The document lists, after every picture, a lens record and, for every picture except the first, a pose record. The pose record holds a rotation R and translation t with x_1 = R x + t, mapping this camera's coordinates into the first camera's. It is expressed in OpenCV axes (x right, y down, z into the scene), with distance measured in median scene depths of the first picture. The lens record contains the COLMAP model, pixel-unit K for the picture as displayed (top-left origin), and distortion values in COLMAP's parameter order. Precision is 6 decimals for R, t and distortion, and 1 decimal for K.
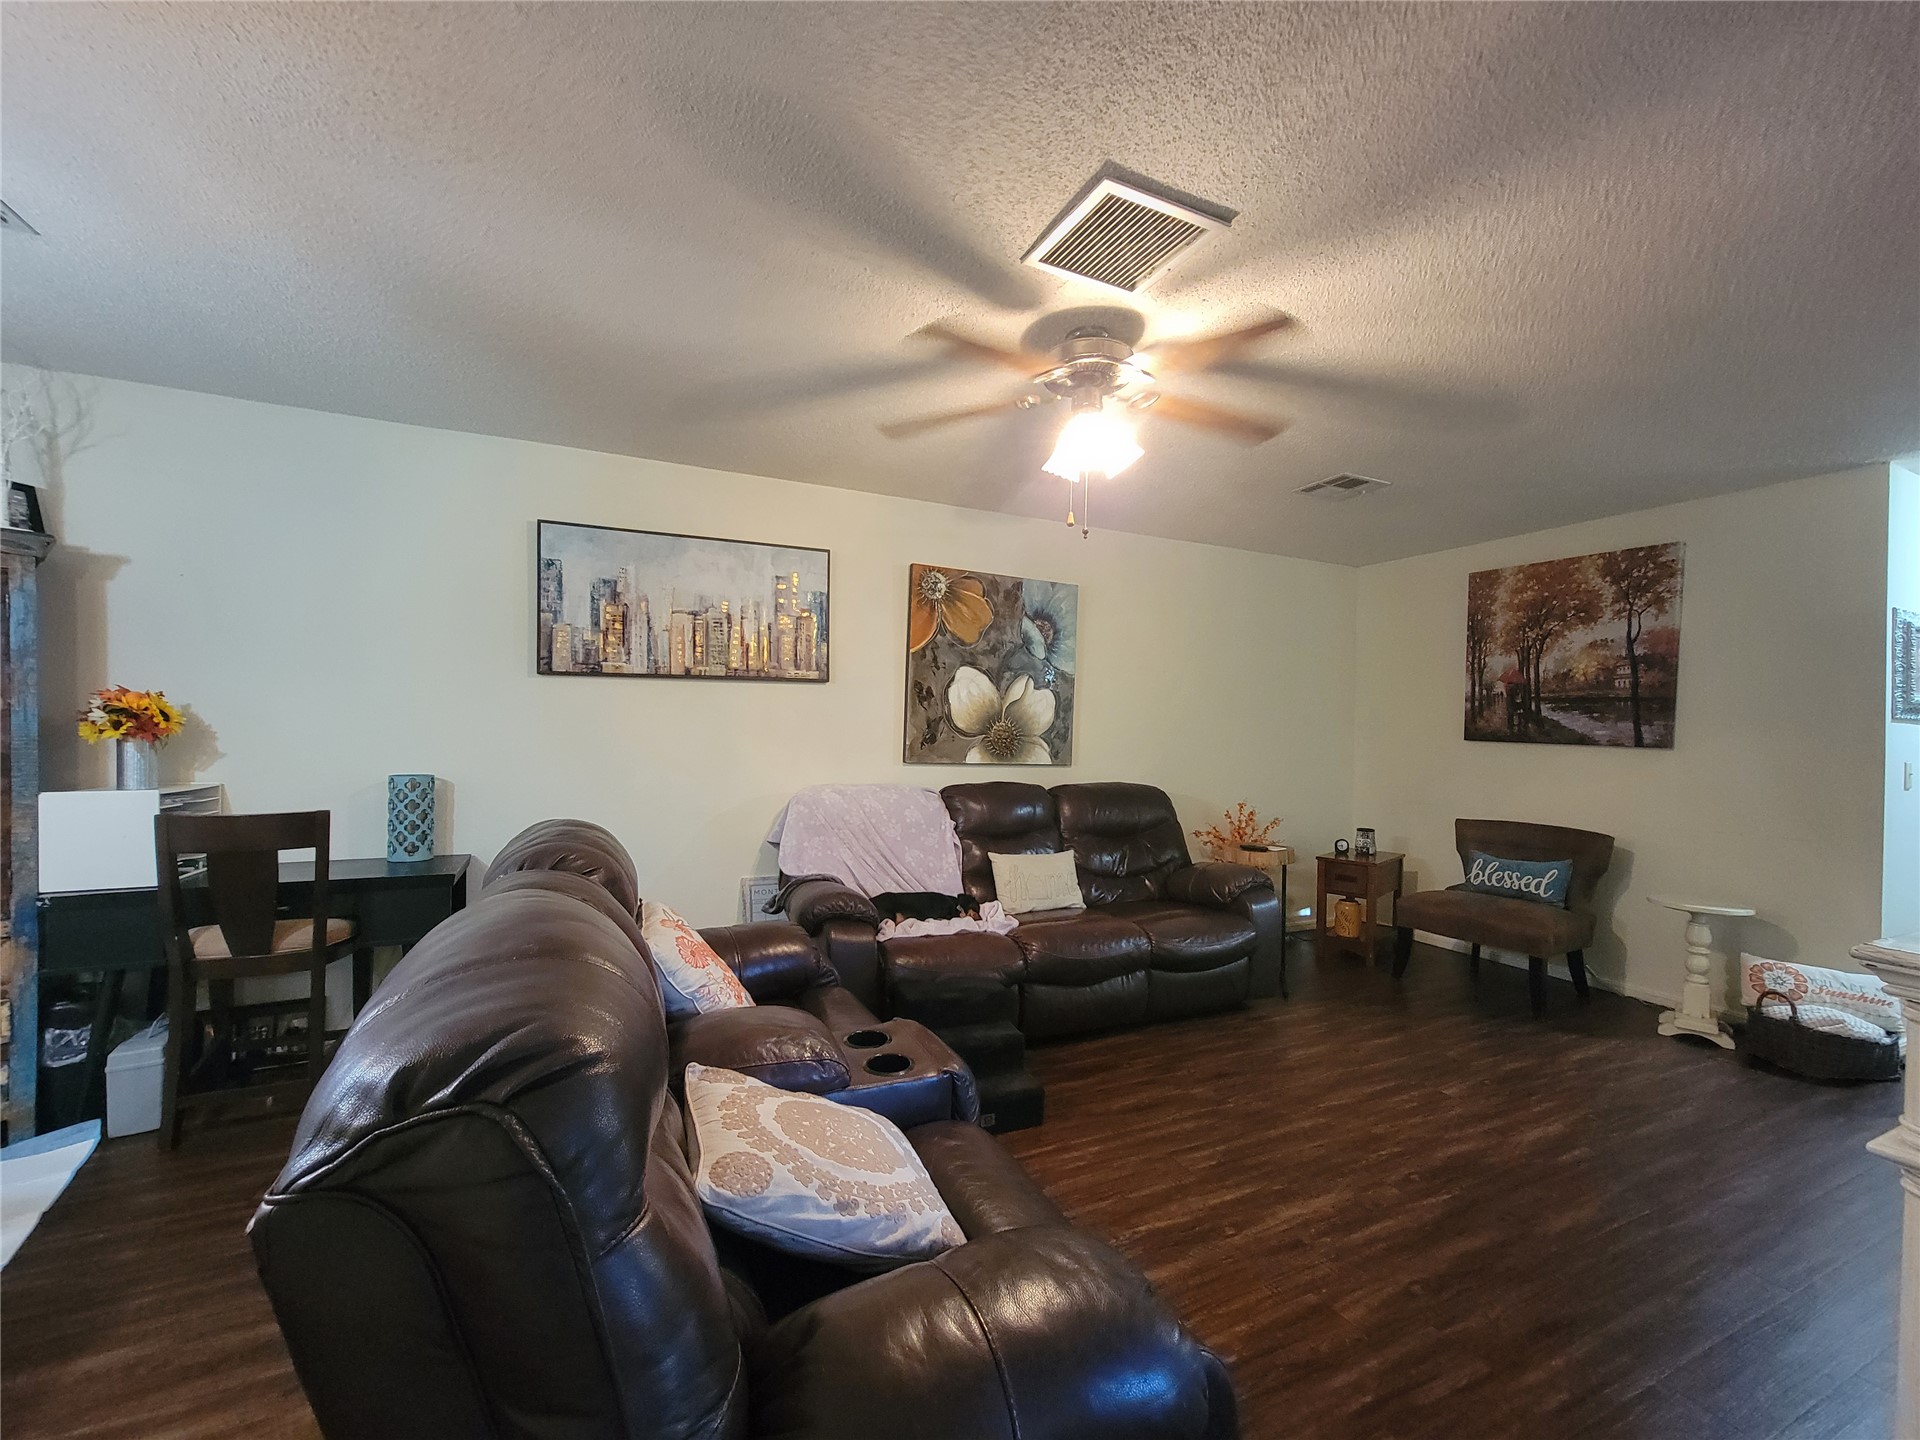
lens RADIAL K [[782.9, 0, 948.2], [0, 782.9, 735.7], [0, 0, 1]] dist [-0.005135, 0.000719]
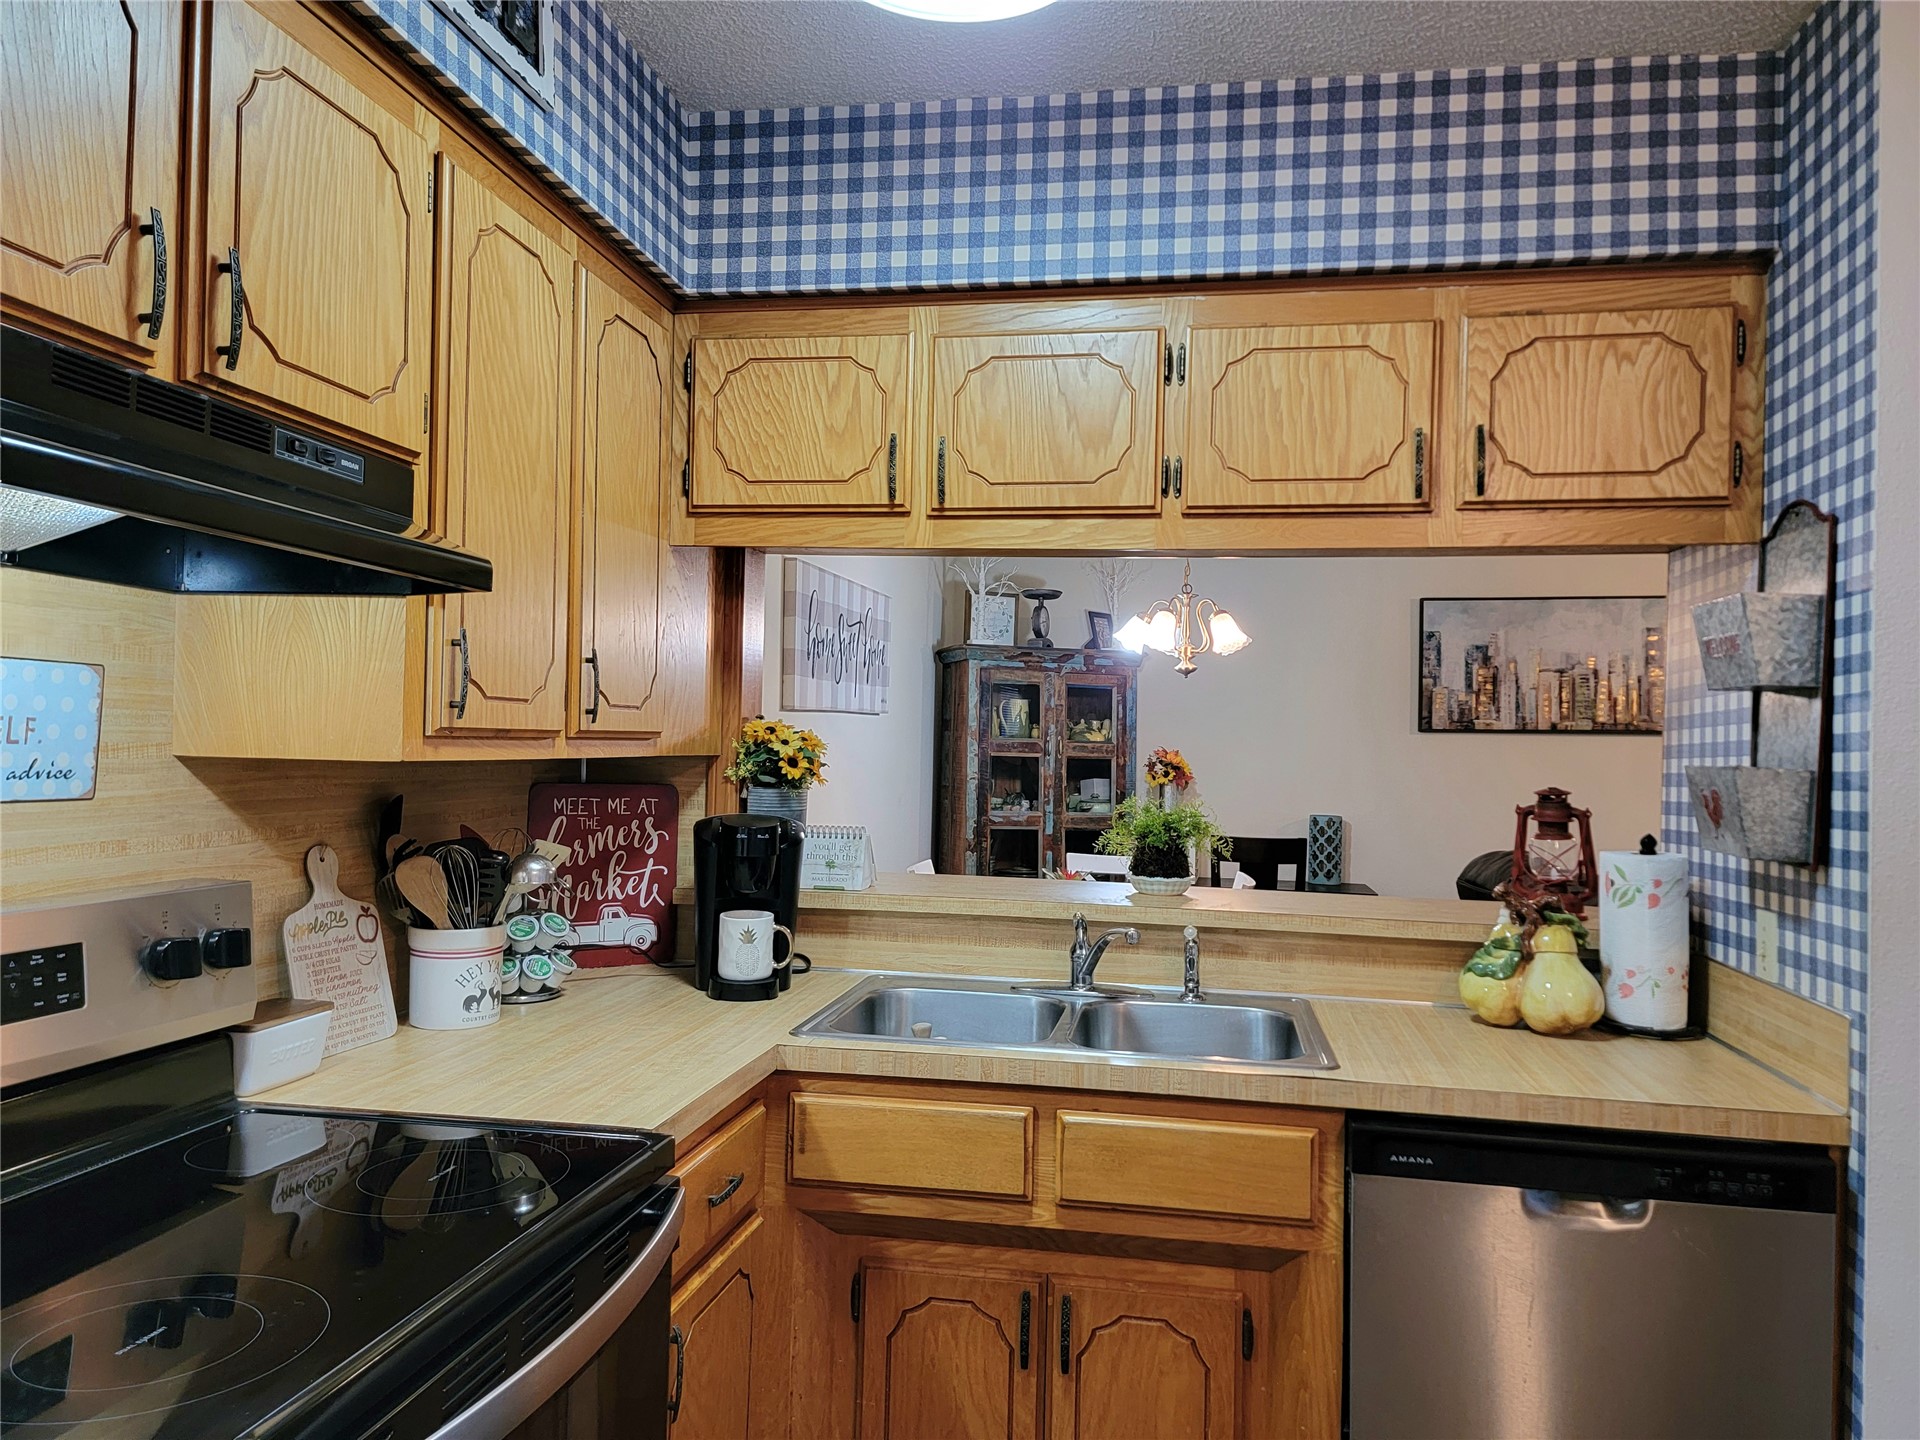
lens RADIAL K [[1331.6, 0, 972.6], [0, 1331.6, 725.7], [0, 0, 1]] dist [0.078533, -0.051729]
pose [[0.824881, -0.004440, -0.565289, 0.043202], [-0.015234, 0.999431, -0.030080, -0.015857], [0.565101, 0.033424, 0.824344, -0.870216]]
